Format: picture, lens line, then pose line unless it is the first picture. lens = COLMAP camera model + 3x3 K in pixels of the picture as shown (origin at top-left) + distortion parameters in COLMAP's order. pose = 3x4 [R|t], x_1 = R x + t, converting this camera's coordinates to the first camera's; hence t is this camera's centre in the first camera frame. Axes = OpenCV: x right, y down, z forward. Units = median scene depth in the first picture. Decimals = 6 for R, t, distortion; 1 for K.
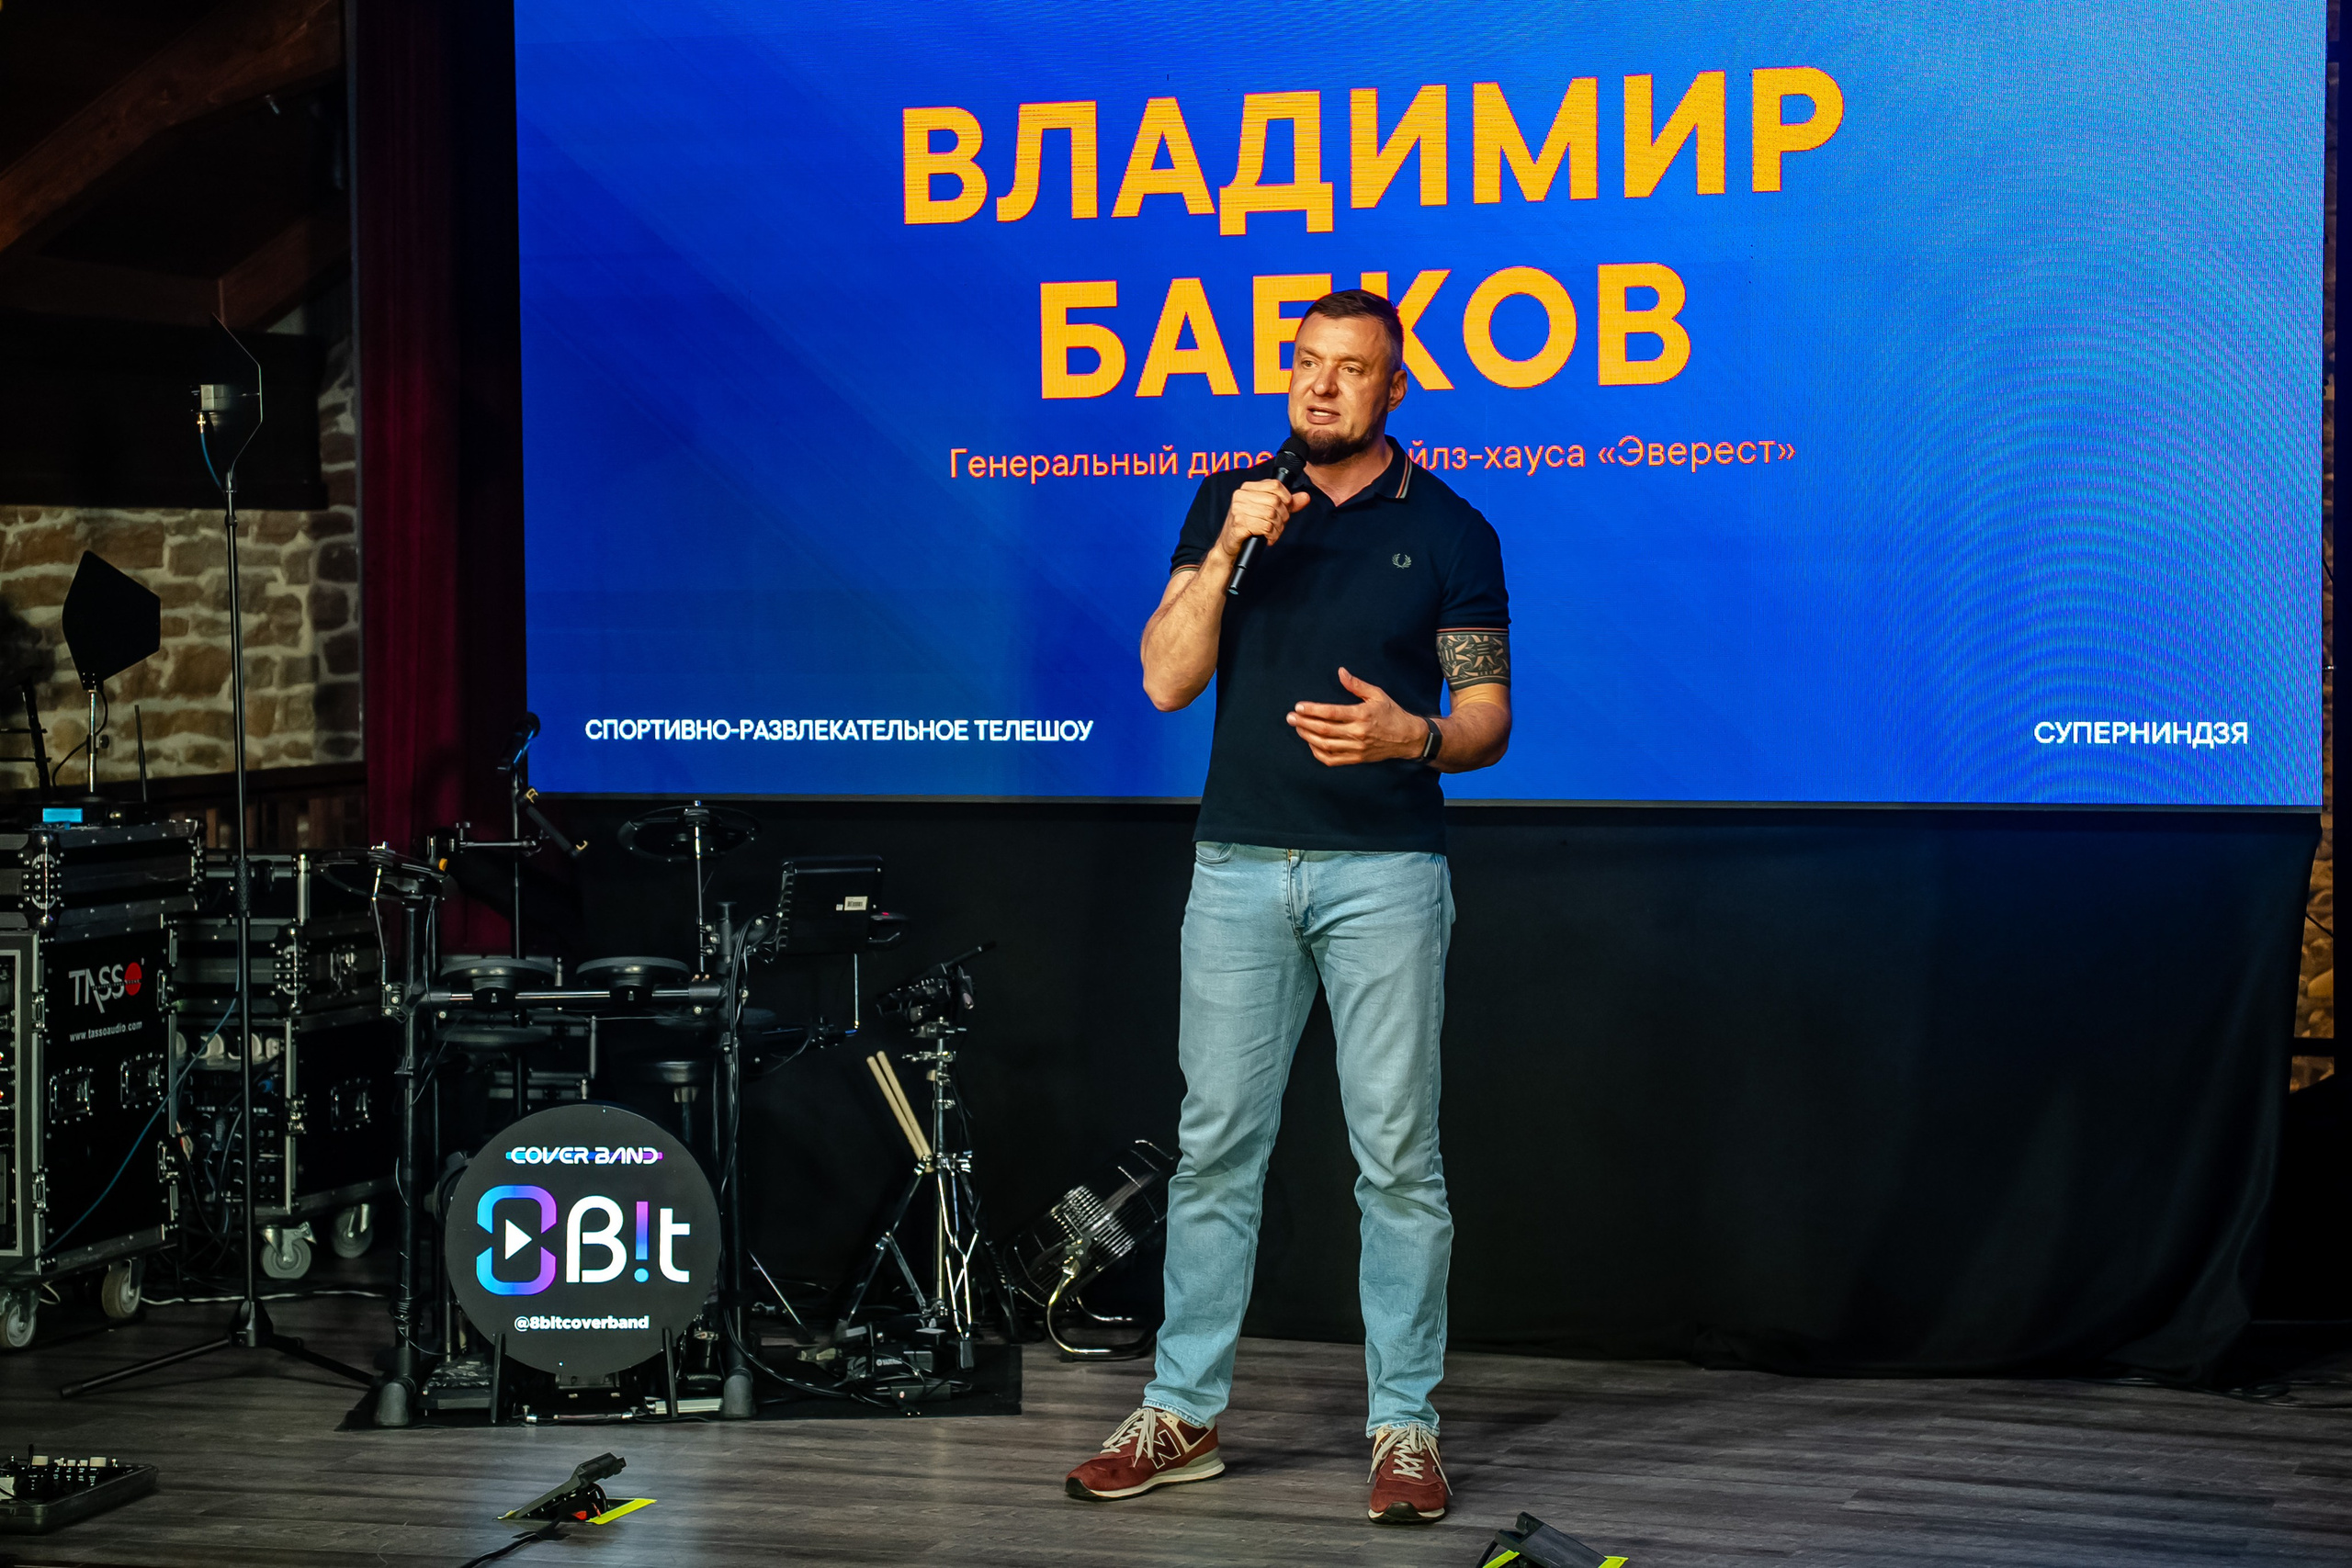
lens RADIAL K [[4831.6, 0, 1194.6], [0, 4831.6, 714.0], [0, 0, 1]] dist [0.227322, 0.406899]
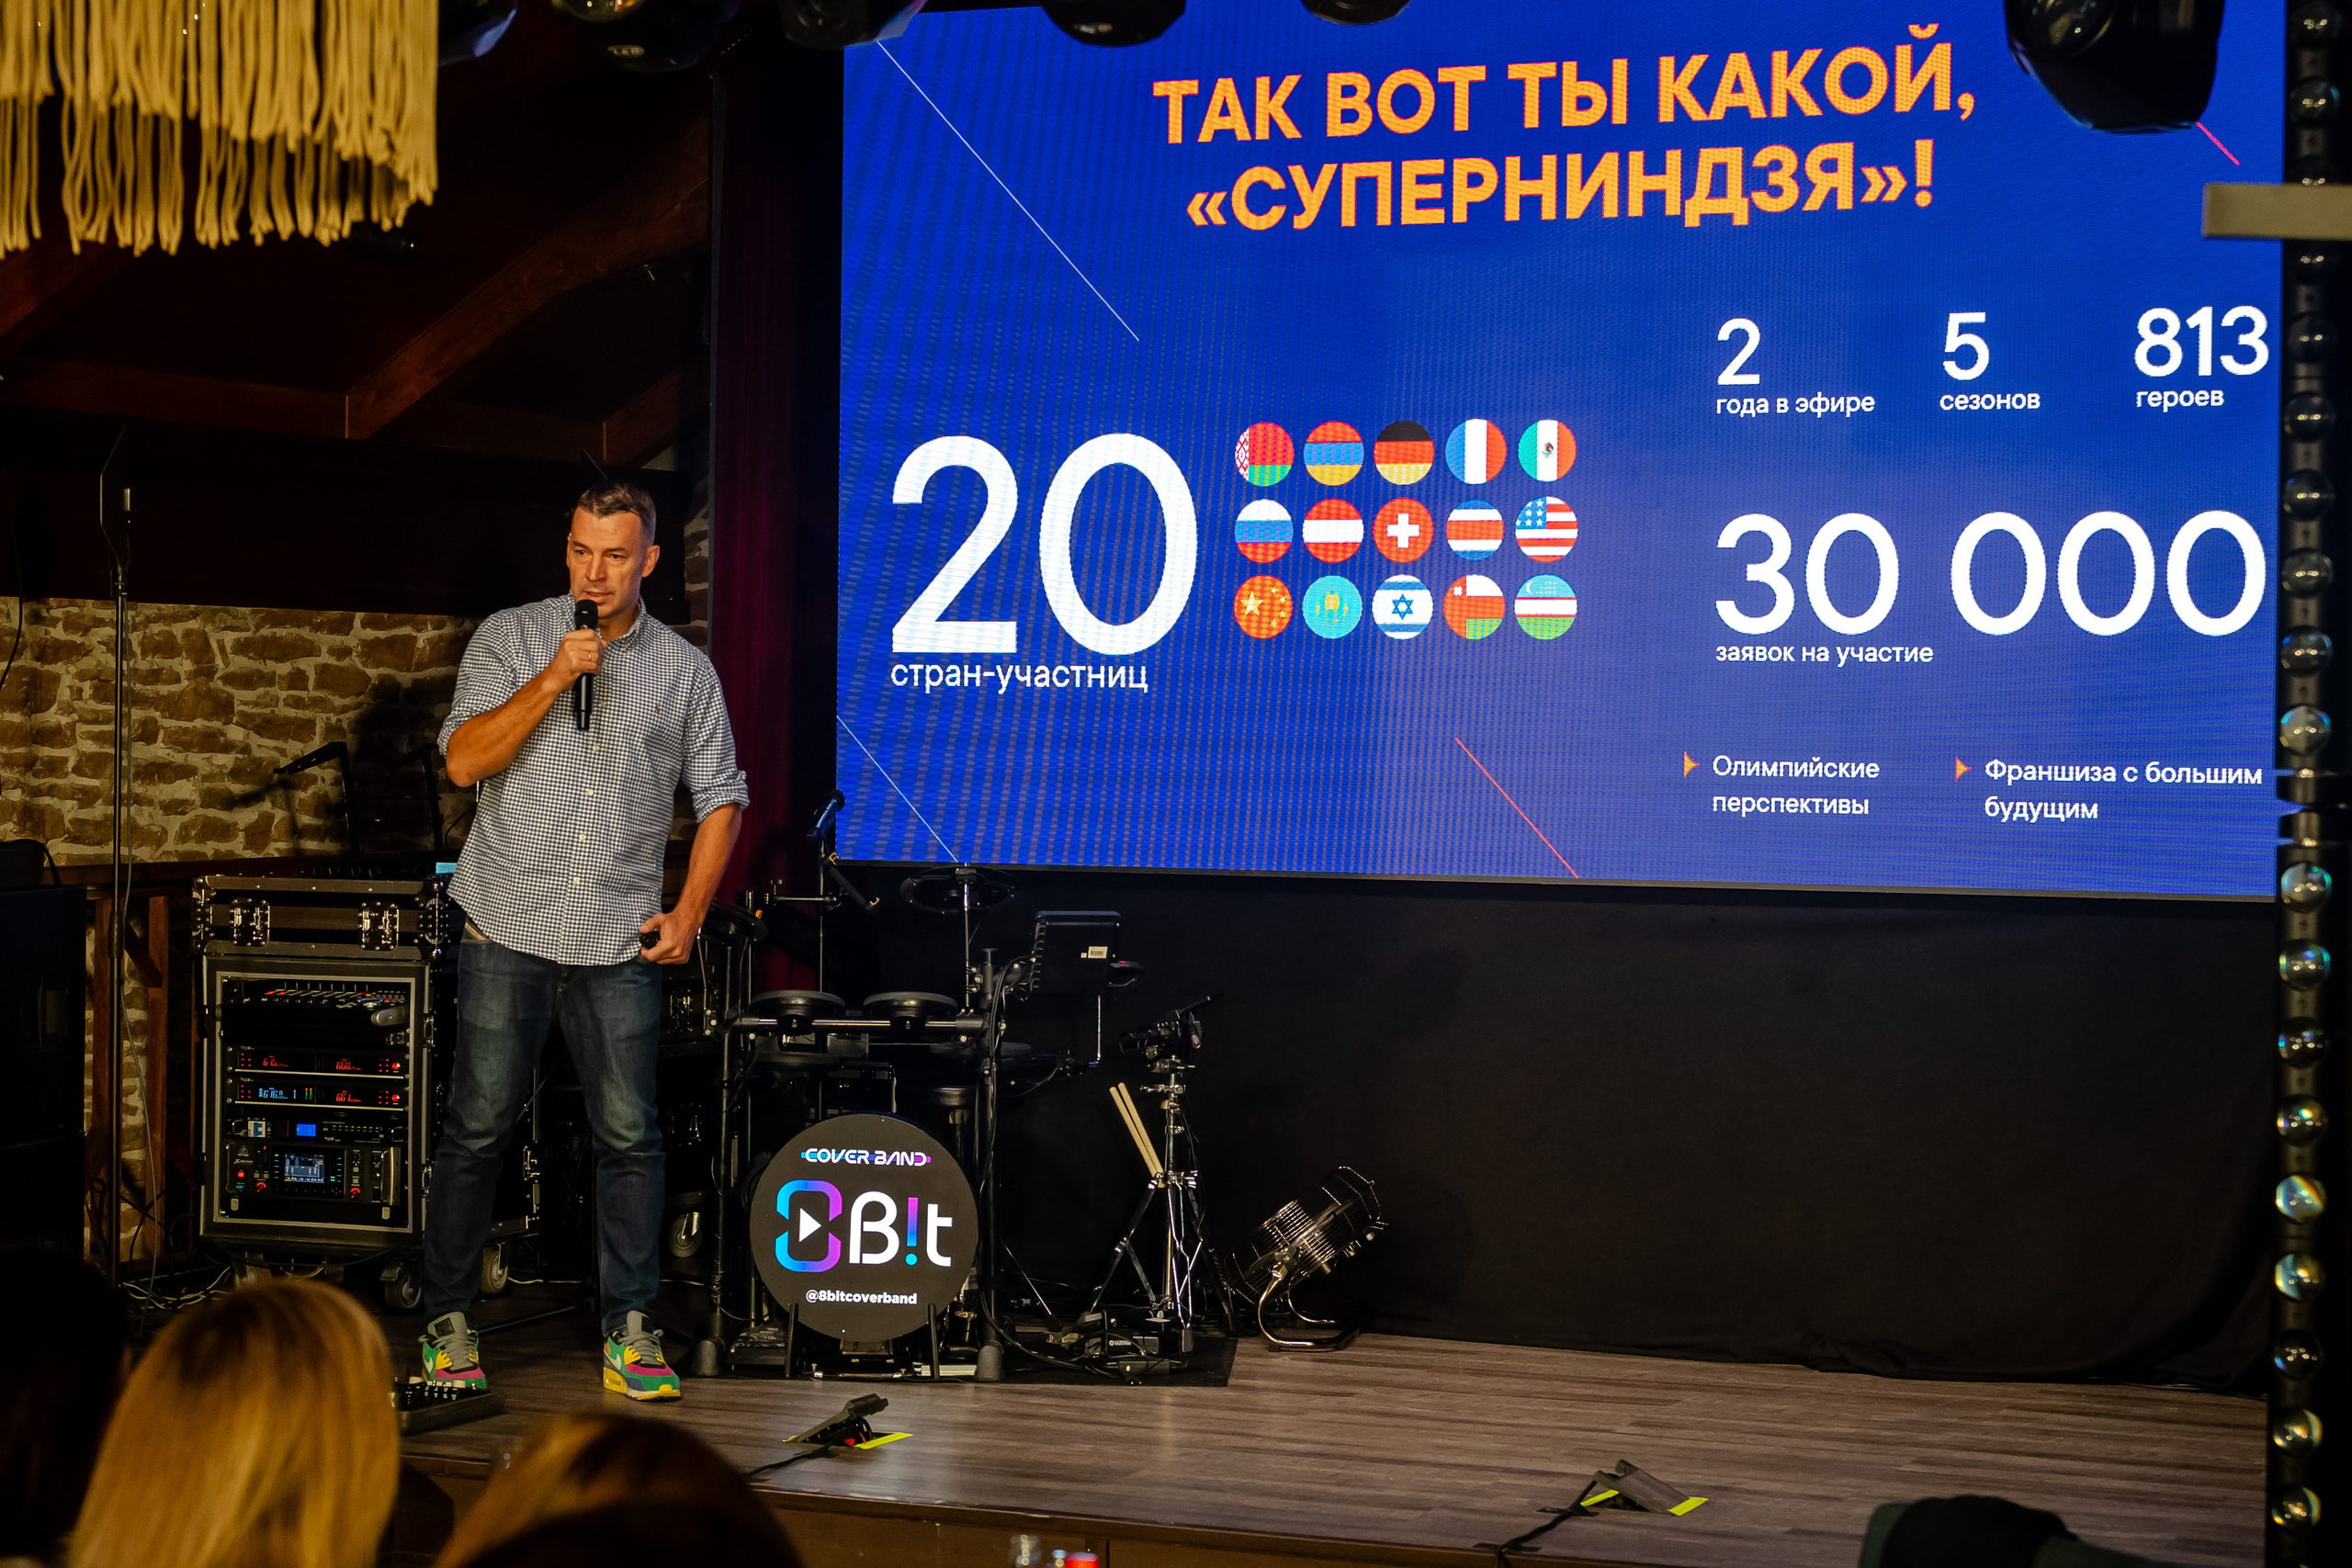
lens RADIAL K [[4707.1, 0, 1184.6], [0, 4707.1, 732.1], [0, 0, 1]] dist [0.001180, -0.027457]
pose [[0.996722, 0.020615, -0.078235, 0.040048], [-0.022638, 0.999430, -0.025059, 0.013716], [0.077674, 0.026748, 0.996620, -0.145442]]
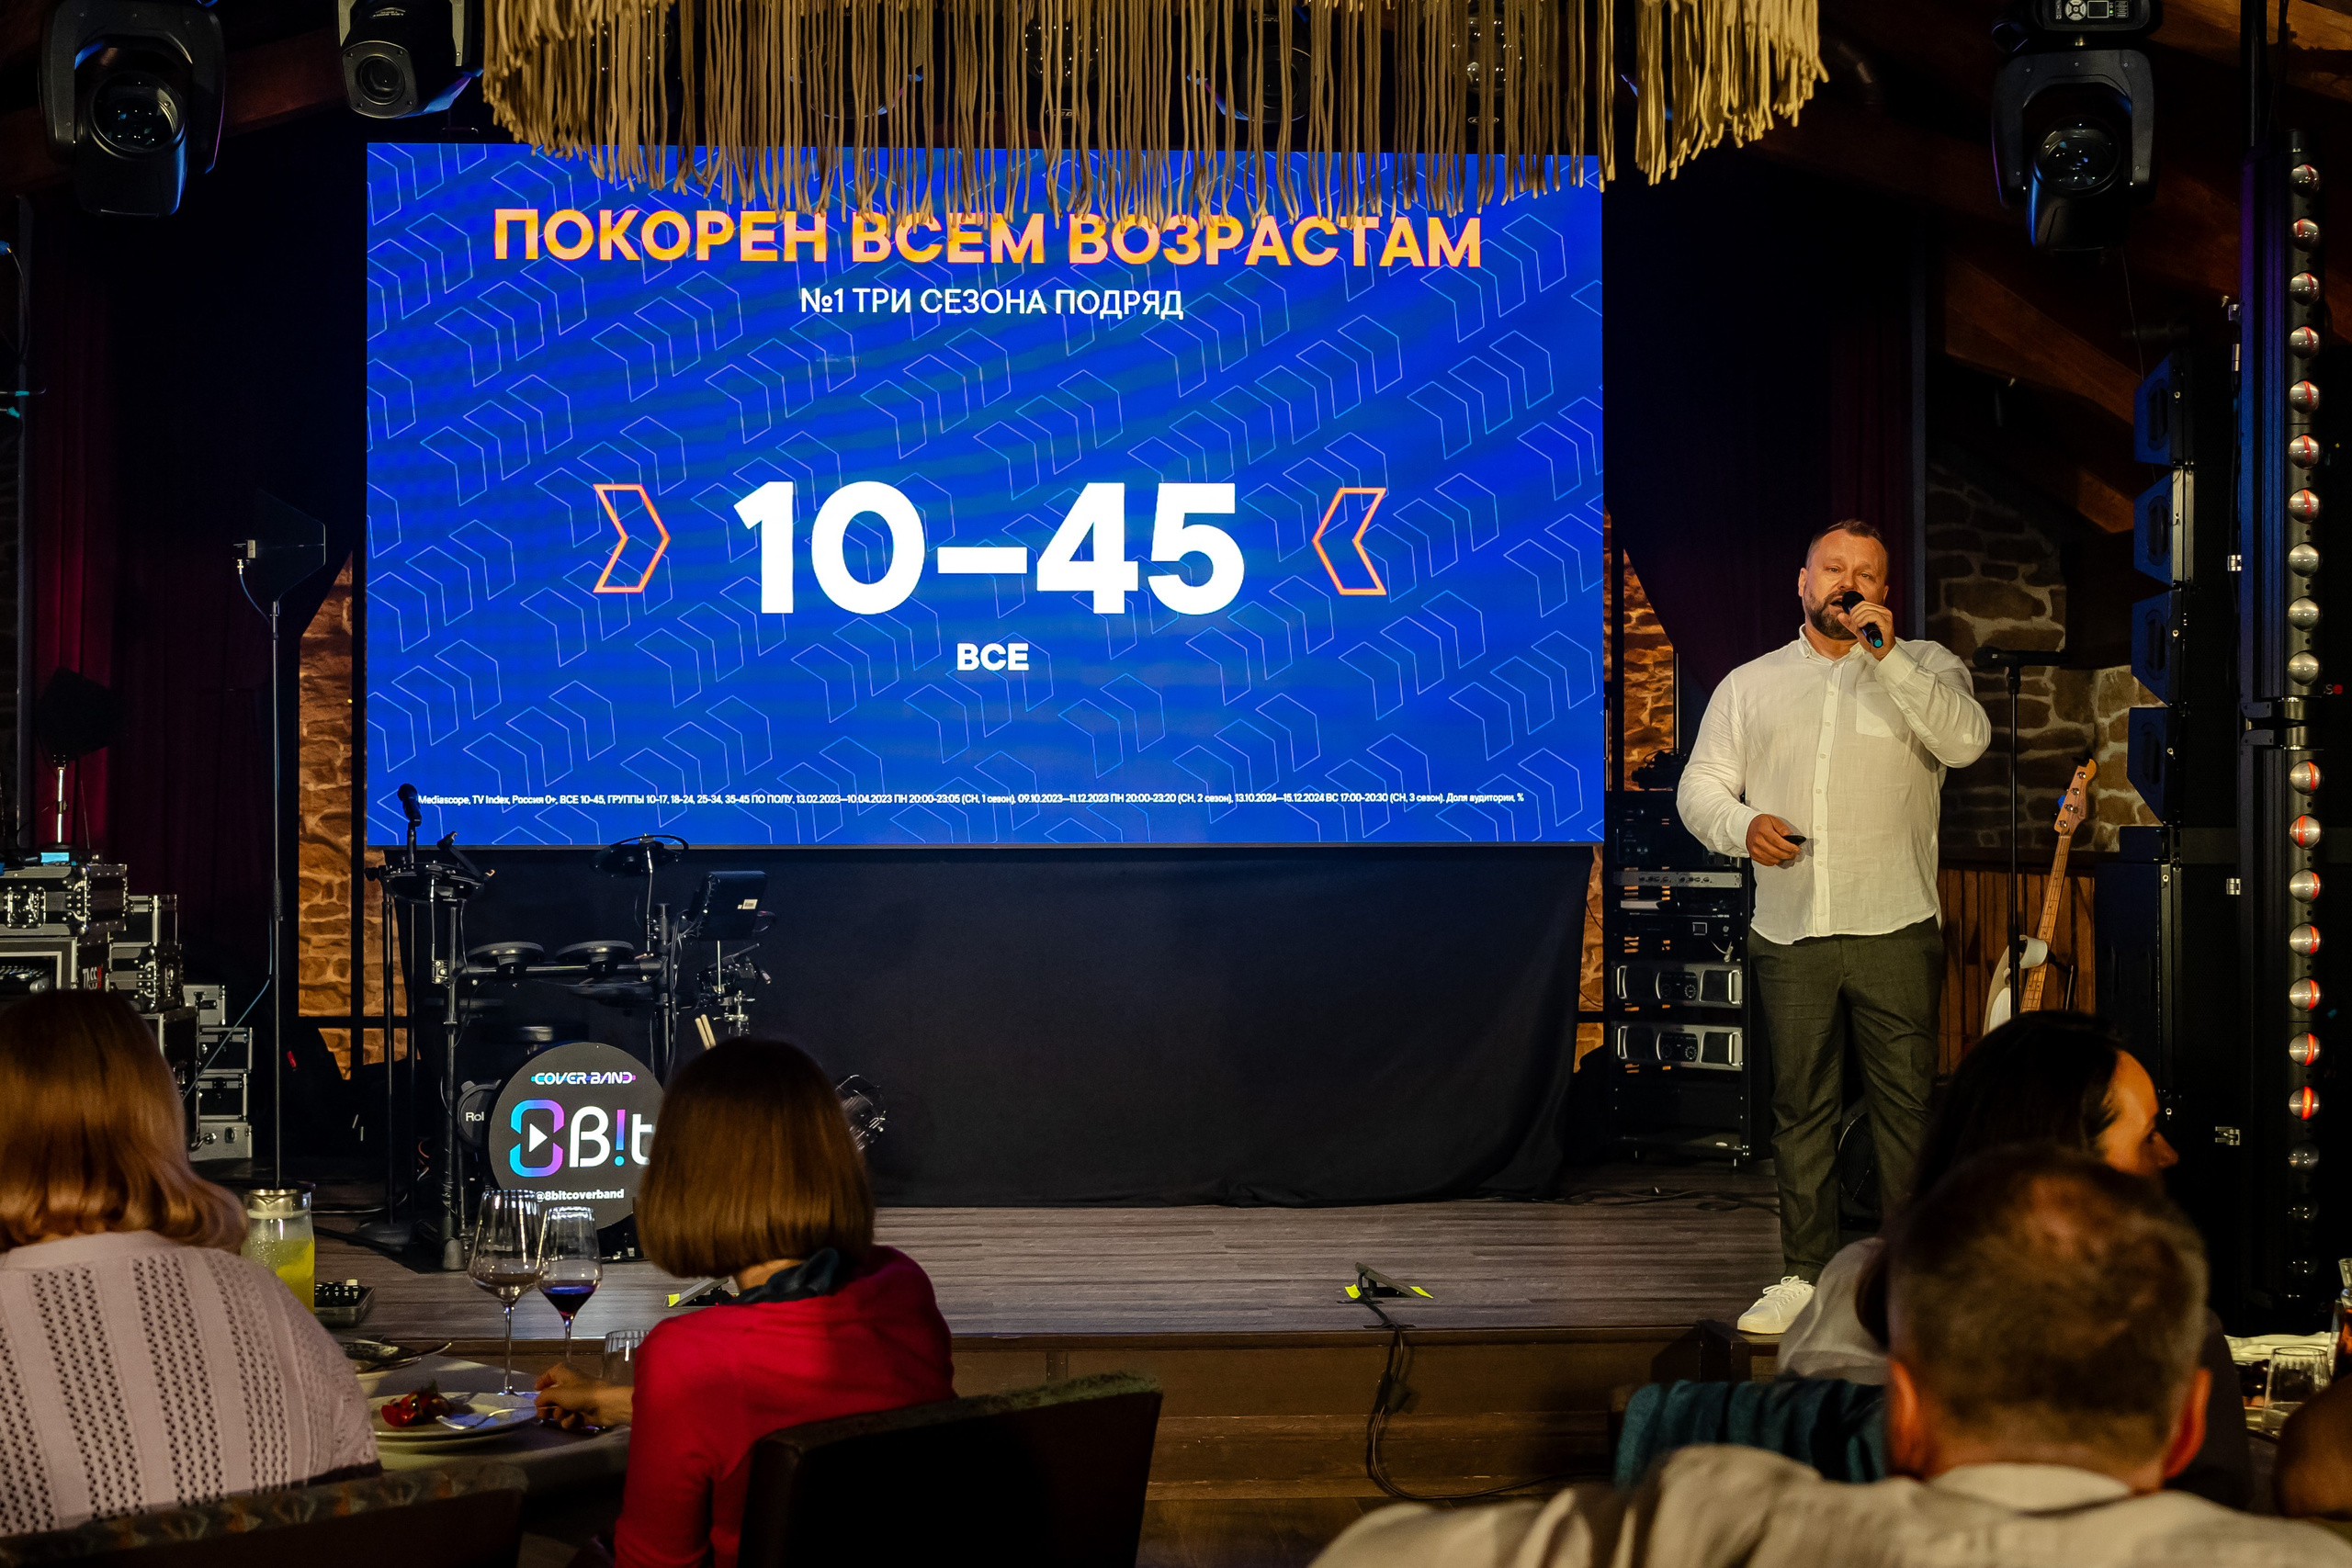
lens RADIAL K [[3471.4, 0, 1116.3], [0, 3471.4, 813.9], [0, 0, 1]] dist [-0.002460, -0.014433]
pose [[0.918504, 0.007601, 0.395338, -0.382984], [0.005531, 0.999470, -0.032065, 0.046140], [-0.395372, 0.031639, 0.917976, -0.005104]]
